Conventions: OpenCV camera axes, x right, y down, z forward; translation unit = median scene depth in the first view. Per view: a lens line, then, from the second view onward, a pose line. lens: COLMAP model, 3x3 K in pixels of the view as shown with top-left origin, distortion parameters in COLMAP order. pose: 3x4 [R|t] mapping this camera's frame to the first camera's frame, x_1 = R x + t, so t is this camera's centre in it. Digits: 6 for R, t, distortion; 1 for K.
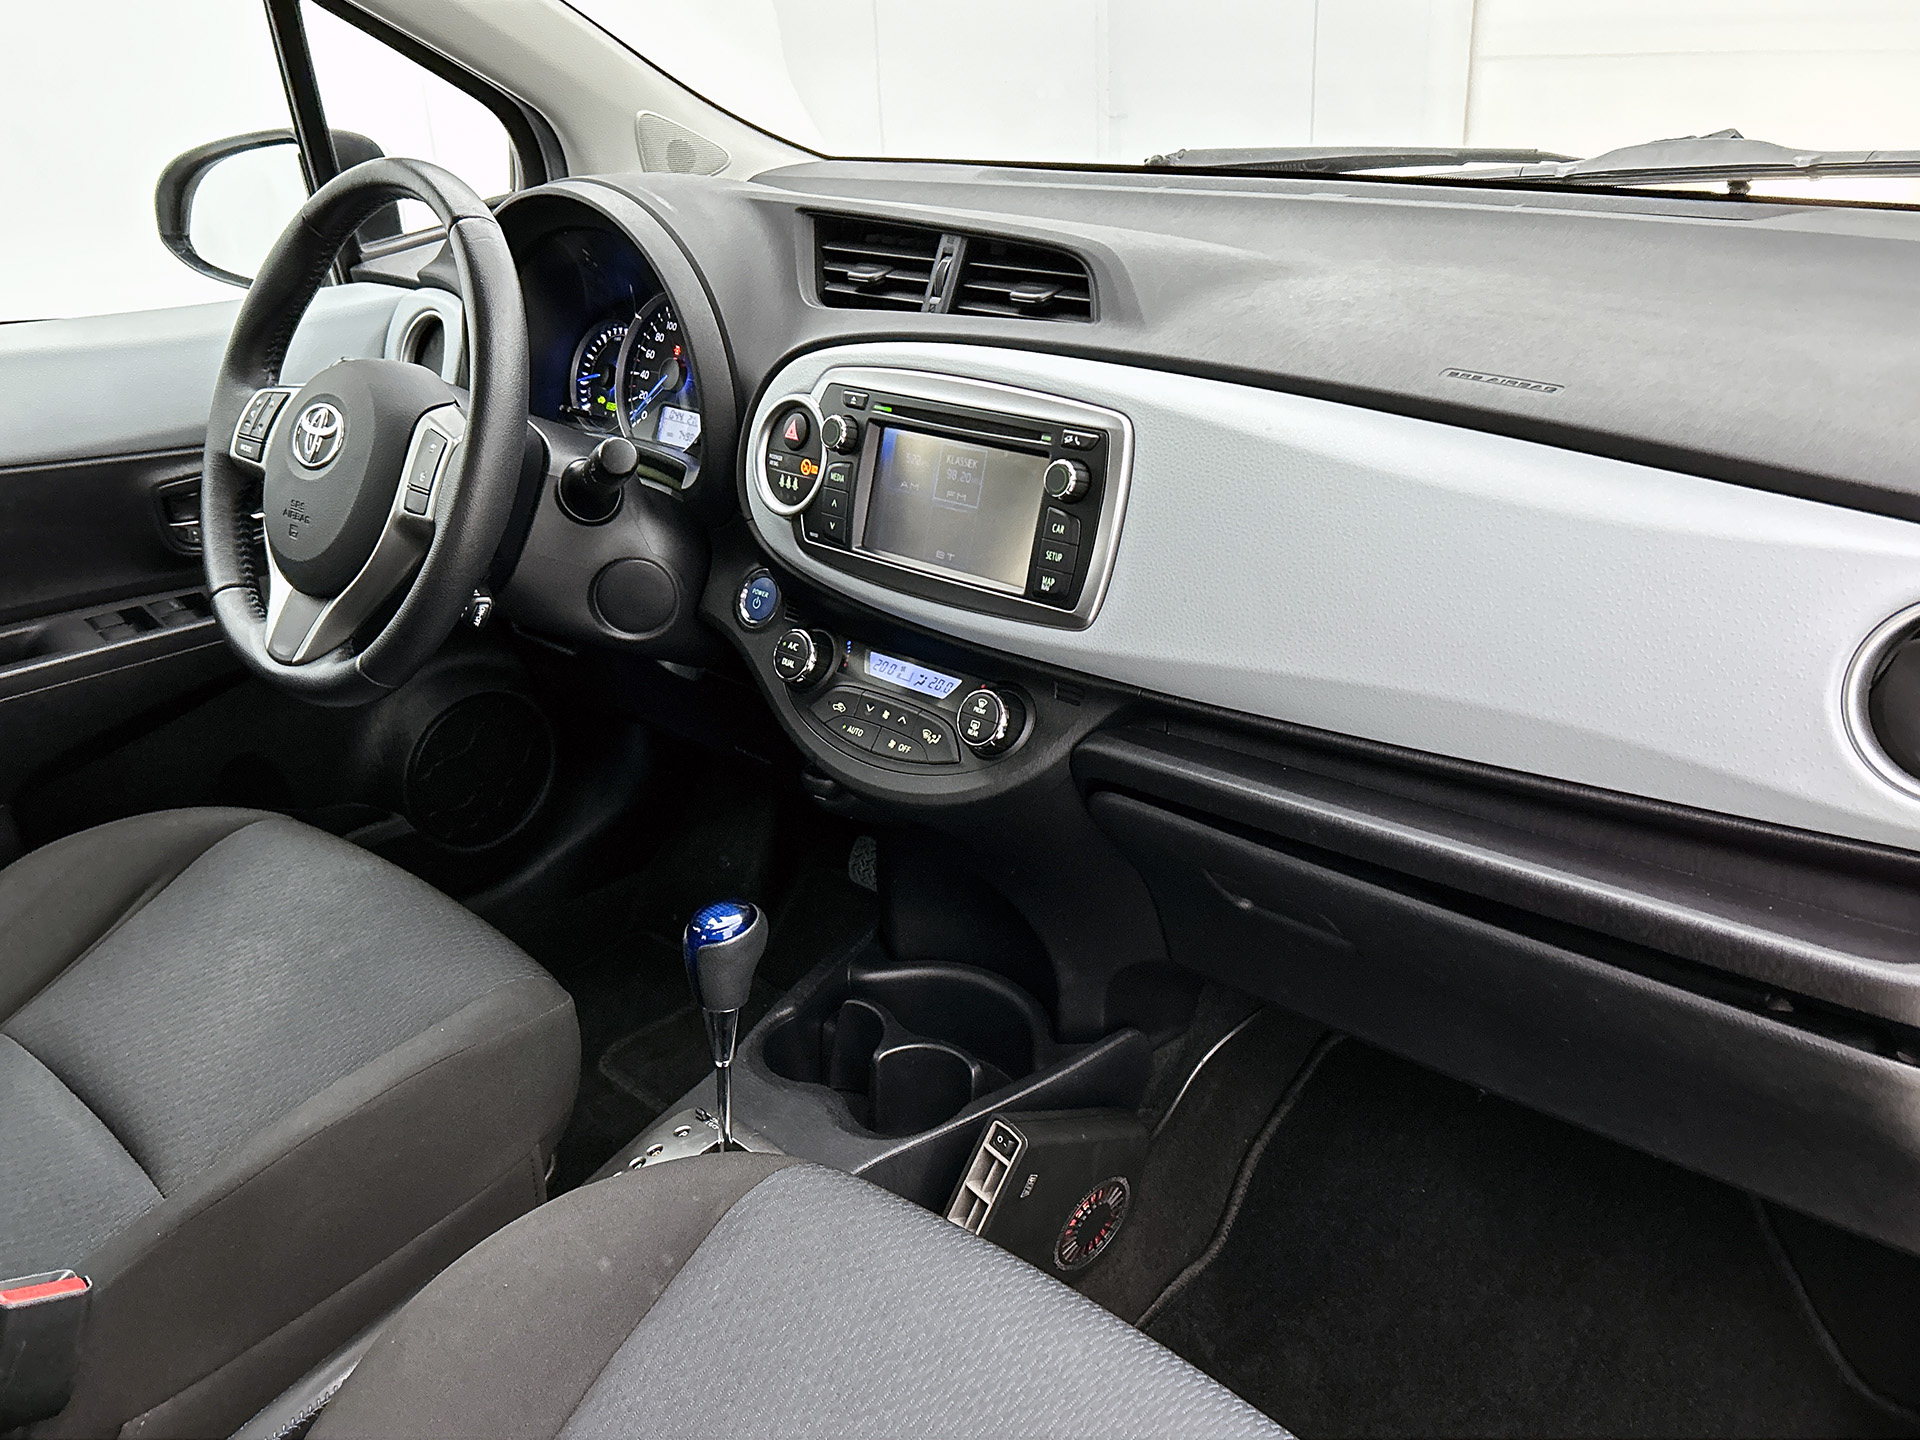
lens RADIAL K [[1643.7, 0, 958.4], [0, 1643.7, 761.1], [0, 0, 1]] dist [0.017619, 0.006668]
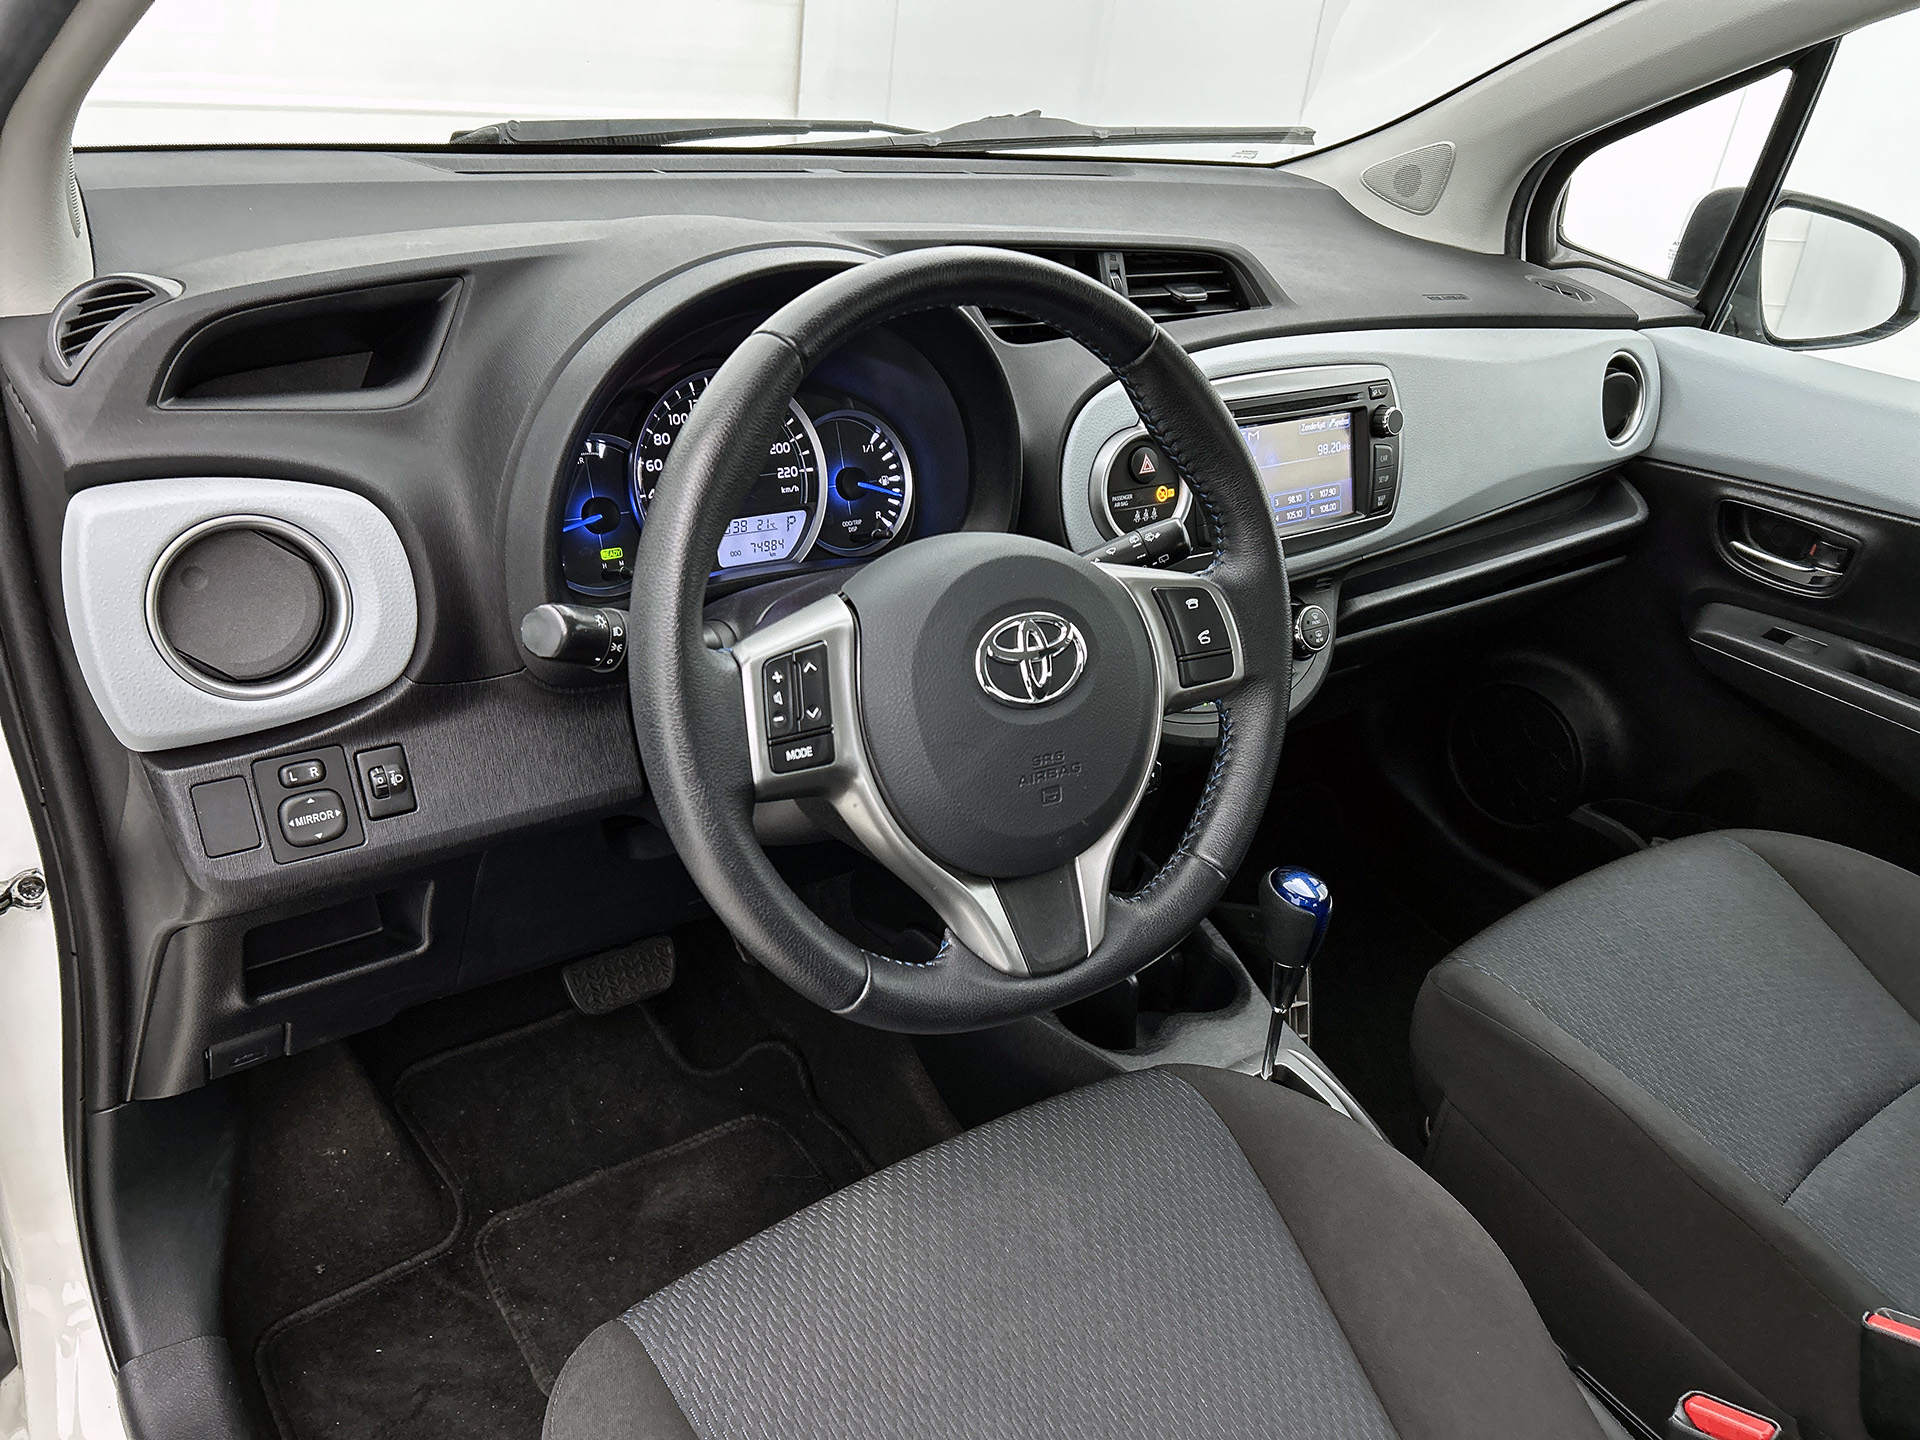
lens RADIAL K [[1454.3, 0, 954.4], [0, 1454.3, 742.5], [0, 0, 1]] dist [0.036884, -0.017848]
pose [[0.160388, -0.429768, 0.888580, -1.007738], [0.316506, 0.875091, 0.366115, -0.422555], [-0.934933, 0.222521, 0.276379, 0.906755]]
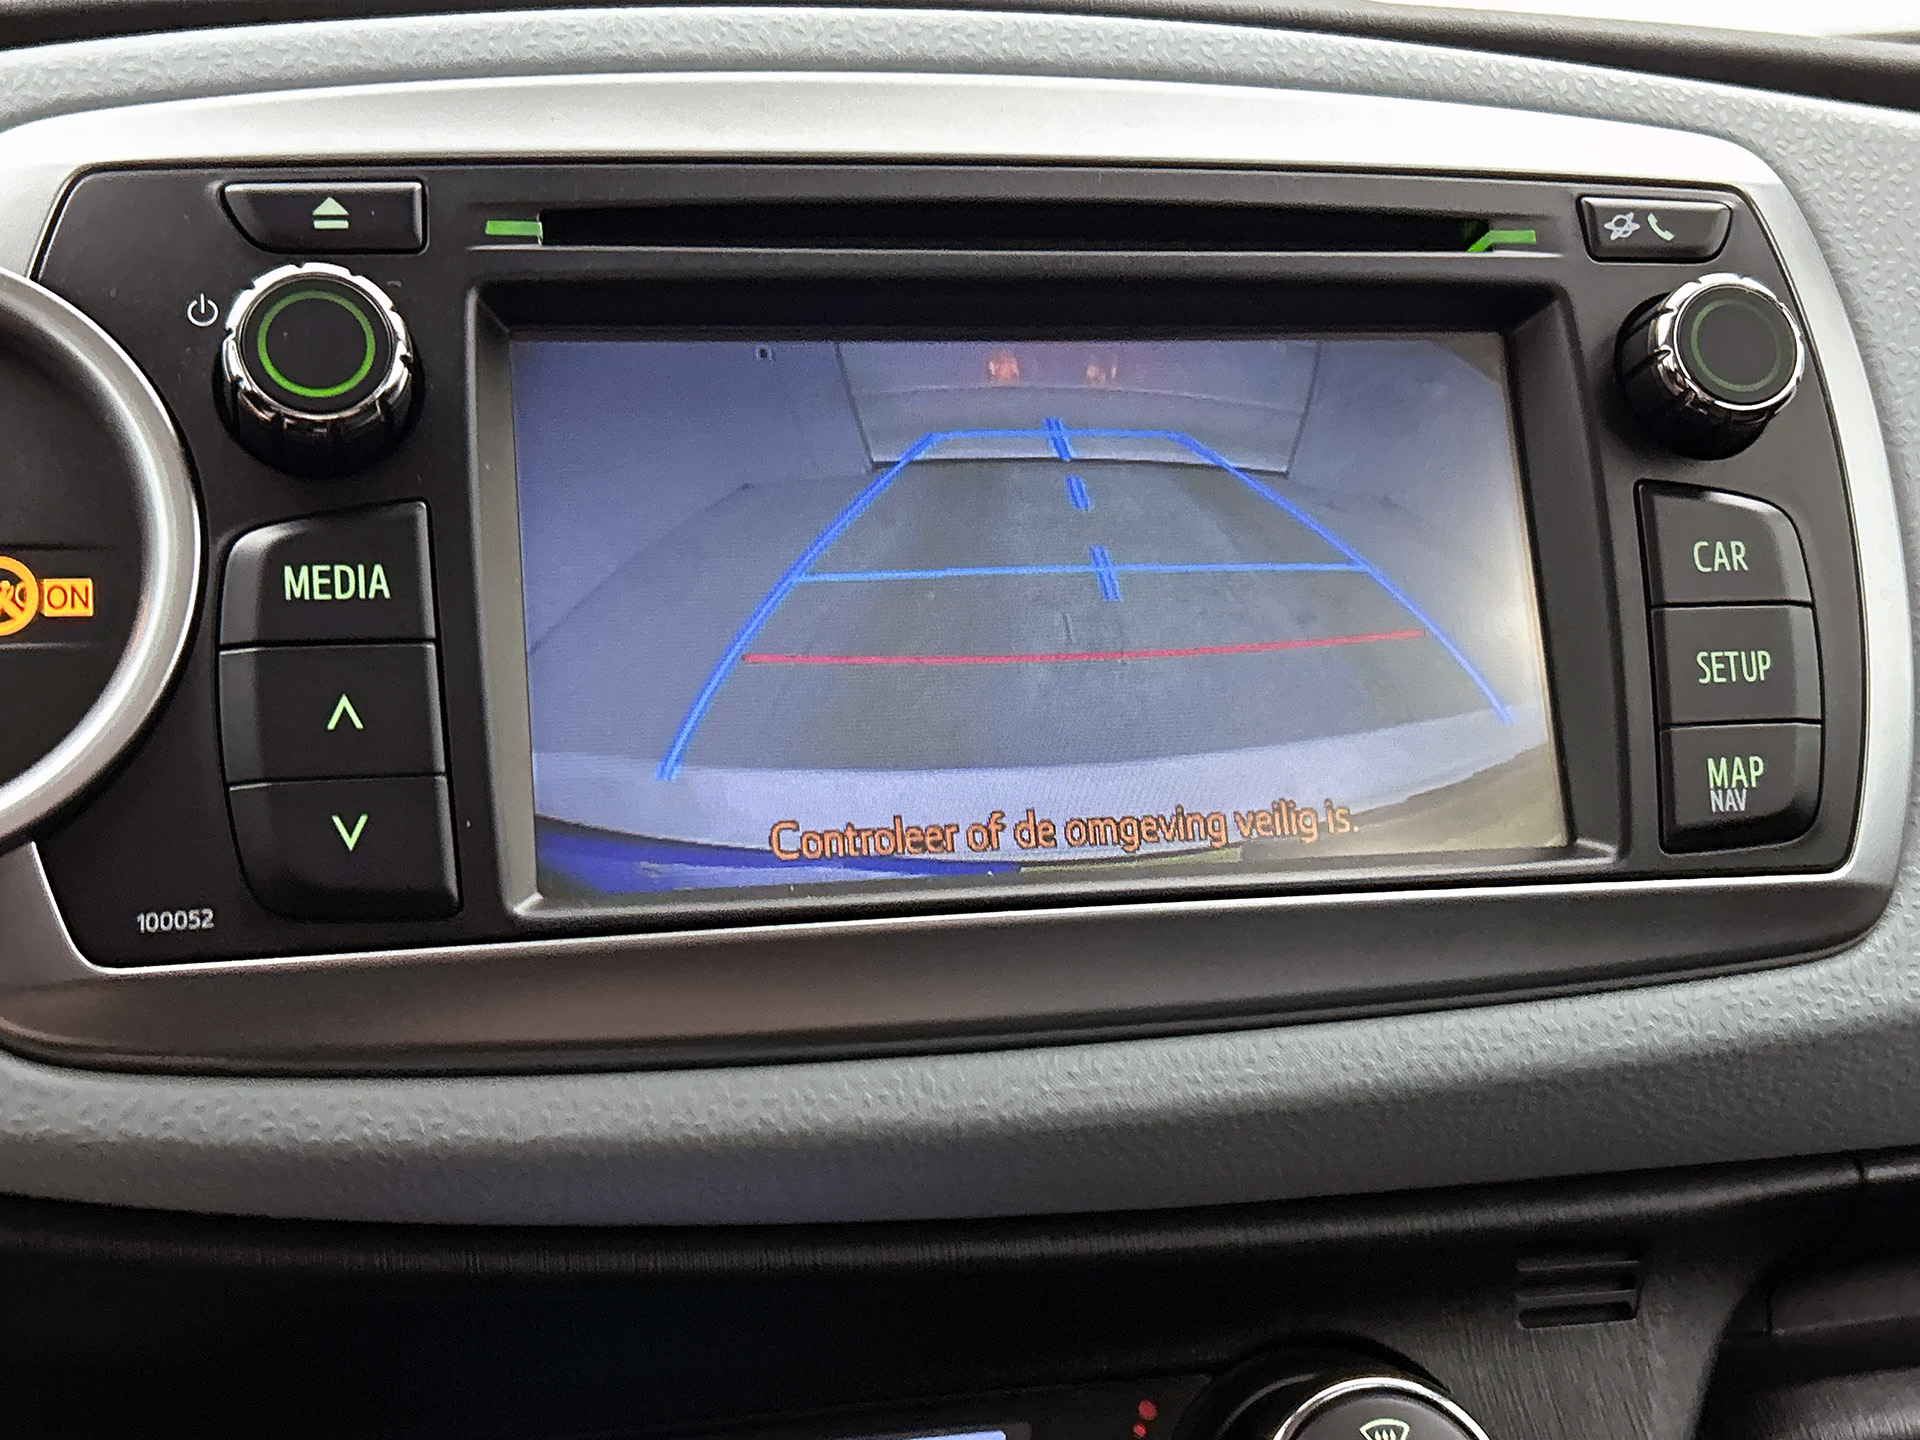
lens RADIAL K [[2489.0, 0, 963.4], [0, 2489.0, 737.8], [0, 0, 1]] dist [0.036685, 0.000000]
pose [[0.537083, -0.052511, 0.841893, -0.273167], [0.341851, 0.925977, -0.160327, -0.081909], [-0.771154, 0.373912, 0.515278, 0.780862]]
